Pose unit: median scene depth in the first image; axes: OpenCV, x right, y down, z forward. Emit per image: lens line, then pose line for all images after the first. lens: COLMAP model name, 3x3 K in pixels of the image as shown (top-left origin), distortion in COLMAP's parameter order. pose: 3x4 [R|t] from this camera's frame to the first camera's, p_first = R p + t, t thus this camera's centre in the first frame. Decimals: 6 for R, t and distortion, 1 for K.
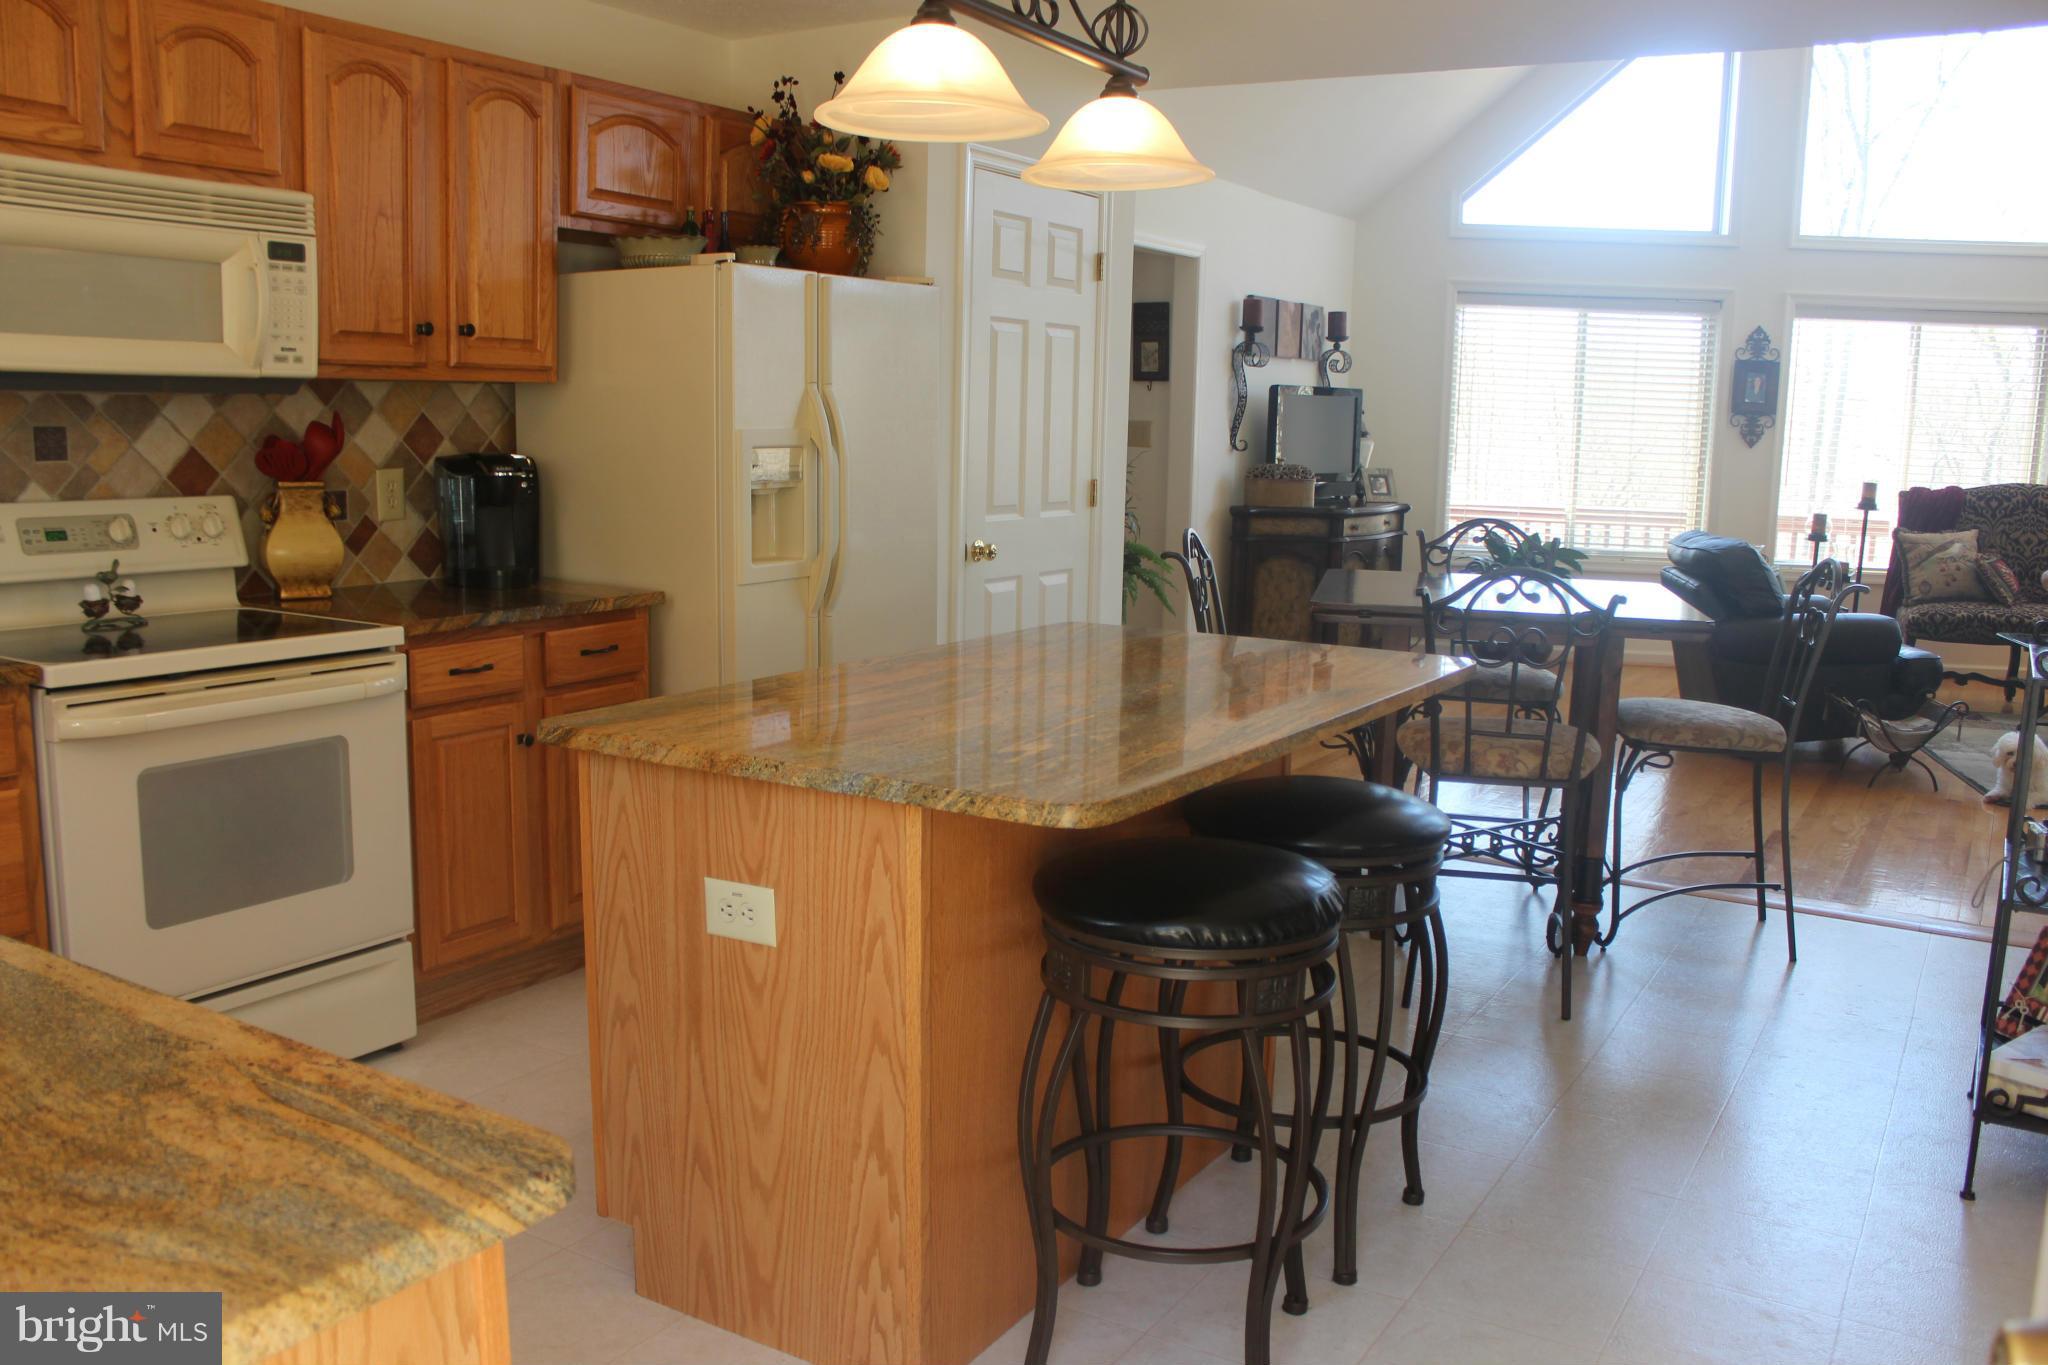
lens RADIAL K [[1712.7, 0, 1024.0], [0, 1712.7, 682.5], [0, 0, 1]] dist [-0.158244, 0.167180]
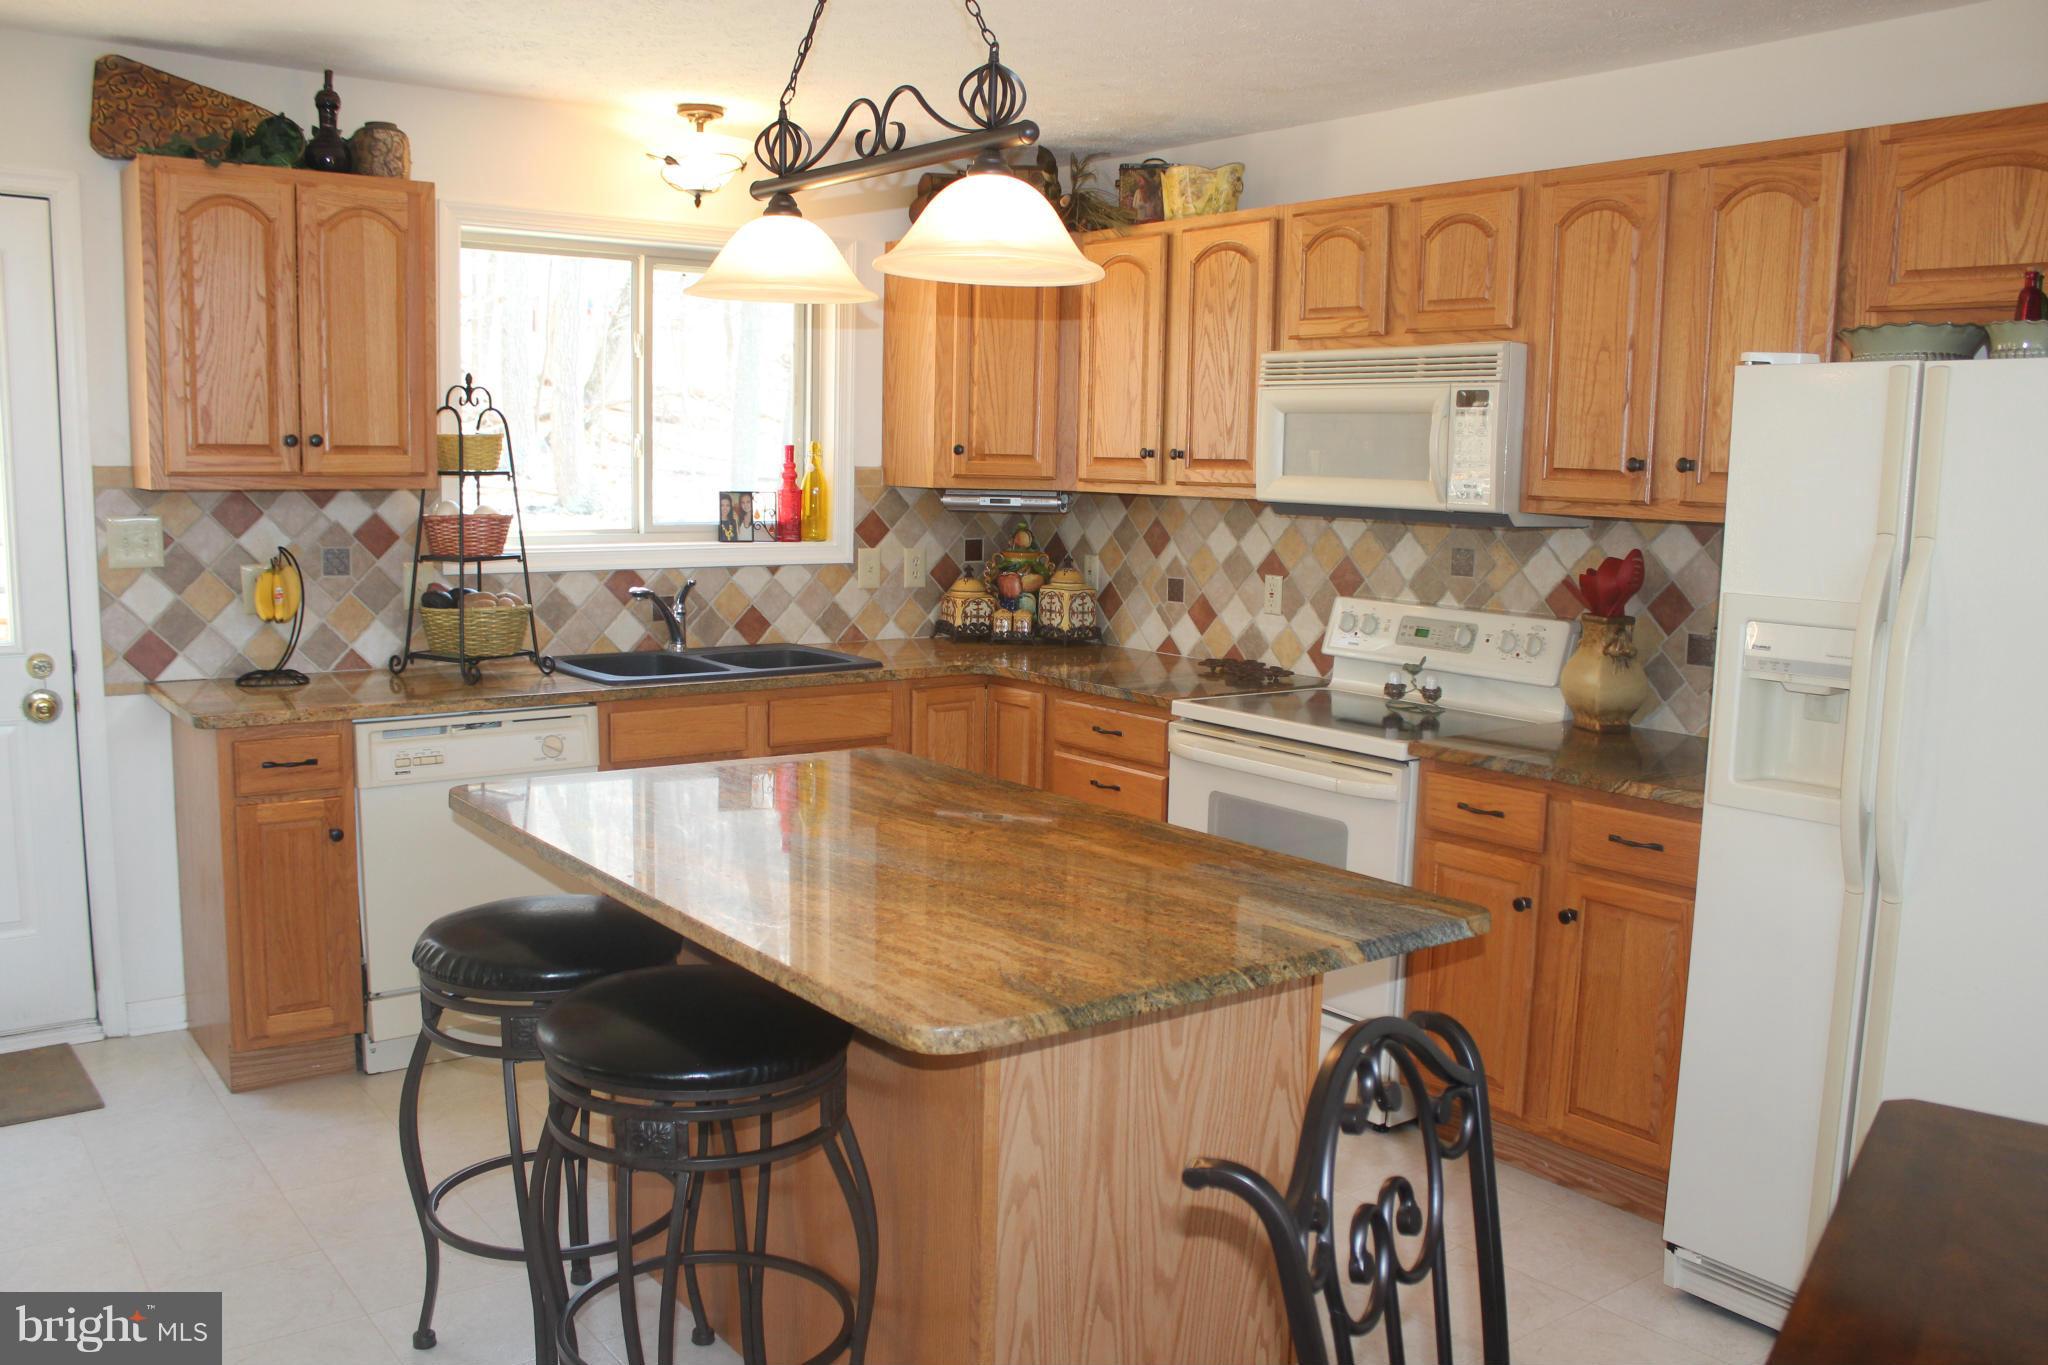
lens RADIAL K [[1712.7, 0, 1024.0], [0, 1712.7, 682.5], [0, 0, 1]] dist [-0.158244, 0.167180]
pose [[-0.358435, 0.090288, -0.929178, 0.713209], [-0.178802, 0.970247, 0.163252, -0.203521], [0.916272, 0.224654, -0.331627, 1.126367]]
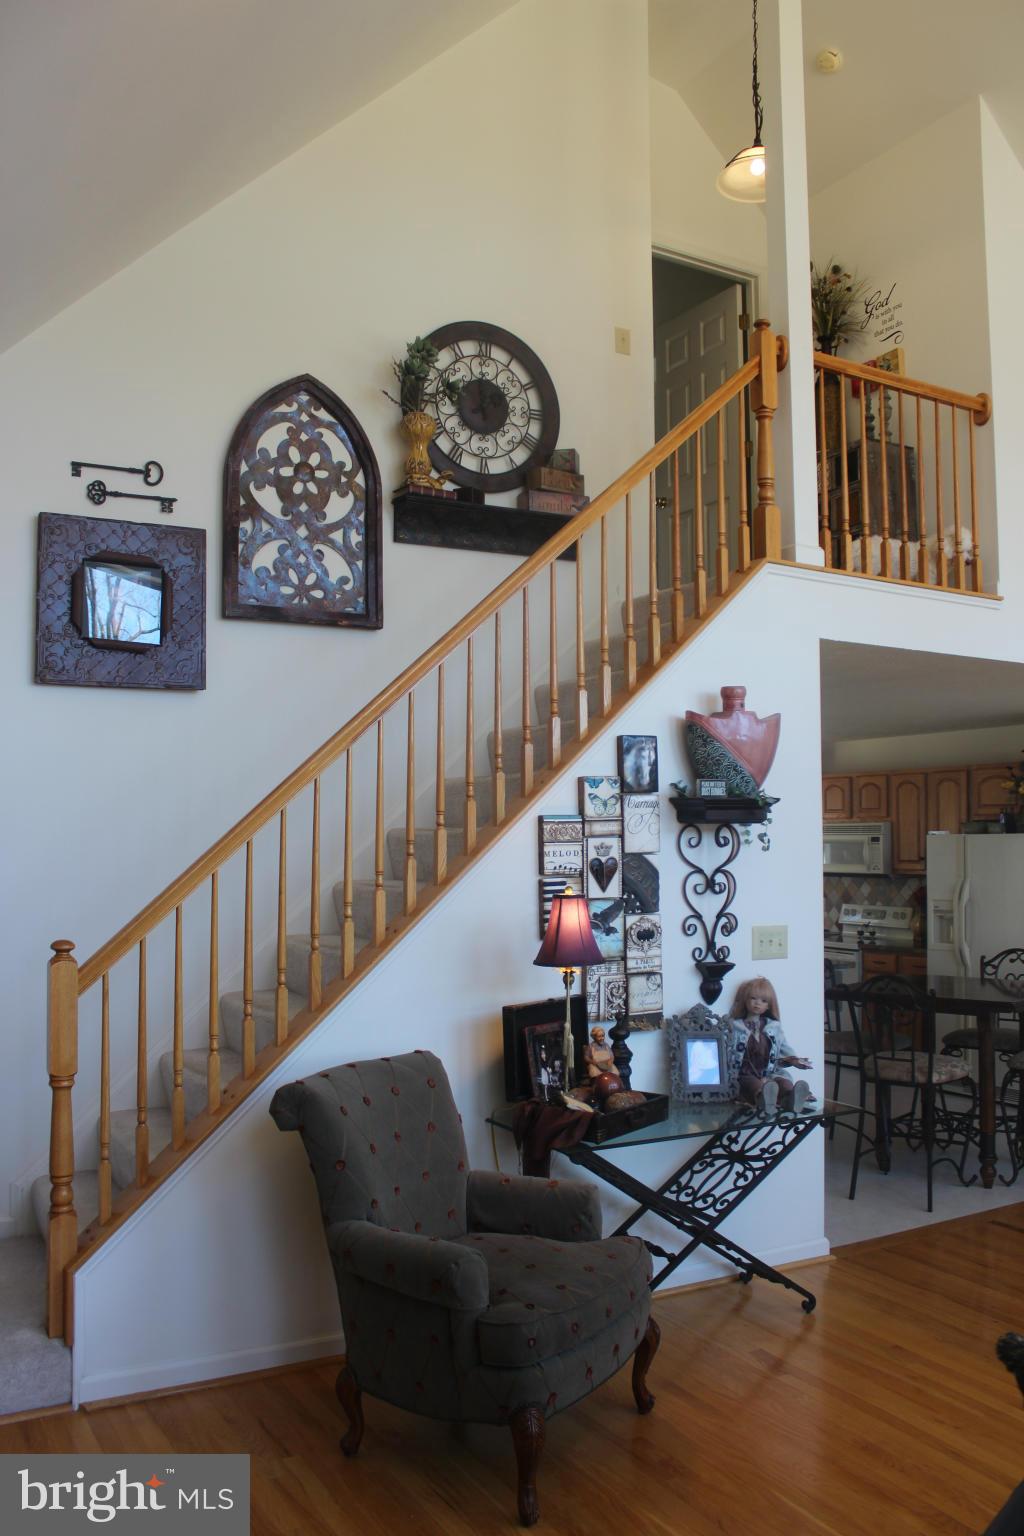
lens RADIAL K [[1284.6, 0, 512.0], [0, 1284.6, 768.0], [0, 0, 1]] dist [-0.158244, 0.167180]
pose [[-0.484239, -0.071967, -0.871971, 2.337511], [-0.150318, 0.988636, 0.001881, -0.295706], [0.861926, 0.131983, -0.489555, 1.630860]]
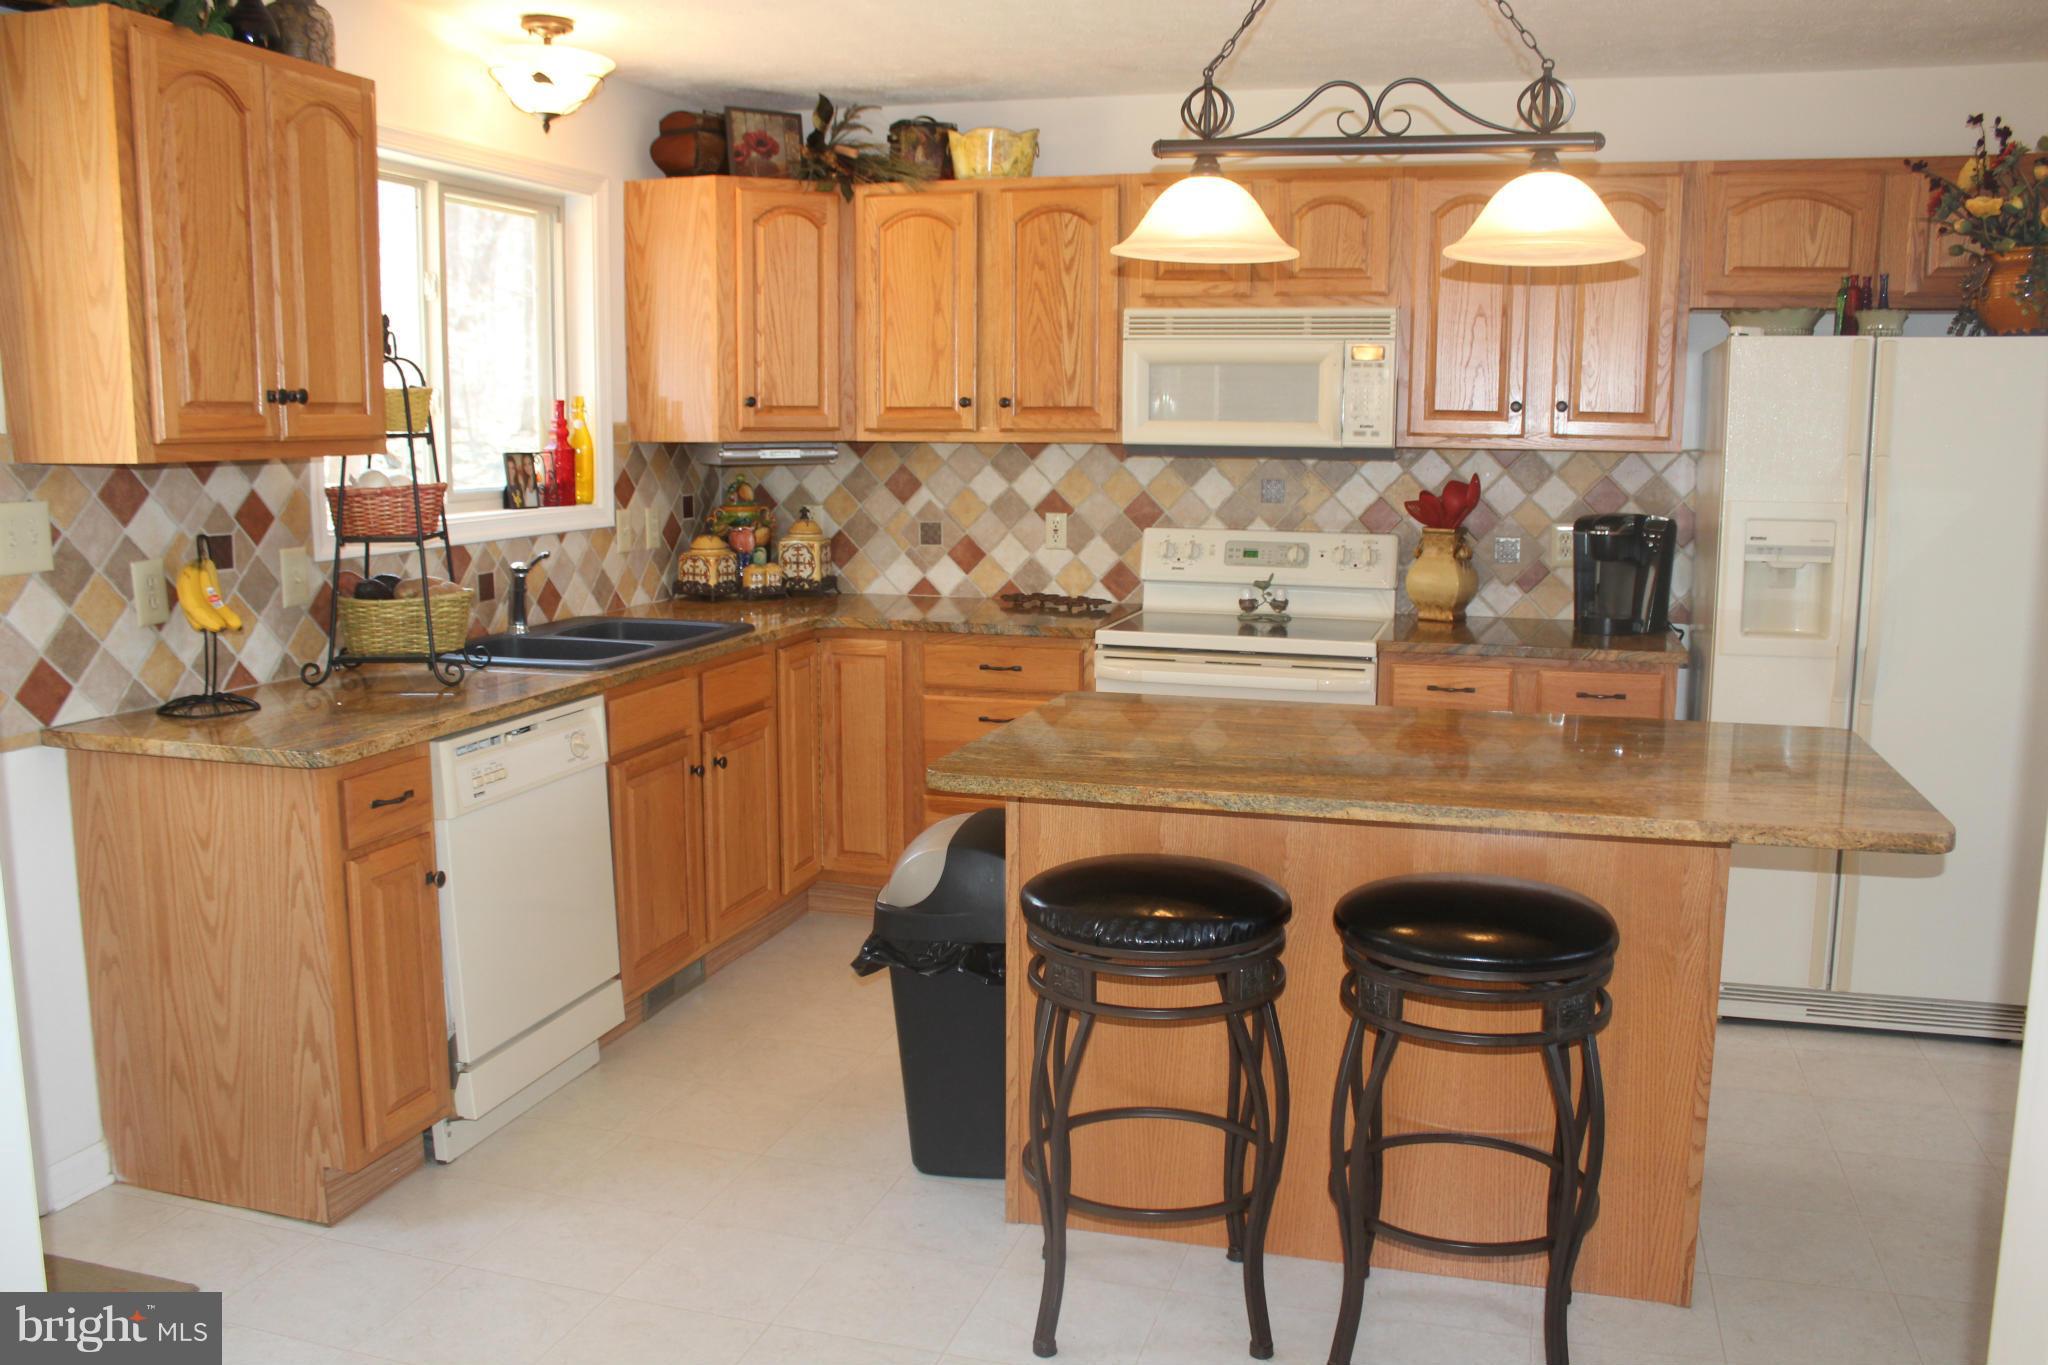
lens RADIAL K [[1712.7, 0, 1024.0], [0, 1712.7, 682.5], [0, 0, 1]] dist [-0.158244, 0.167180]
pose [[0.262878, 0.124168, -0.956806, 0.798423], [-0.153948, 0.984377, 0.085450, -0.072802], [0.952468, 0.124836, 0.277887, 0.391003]]
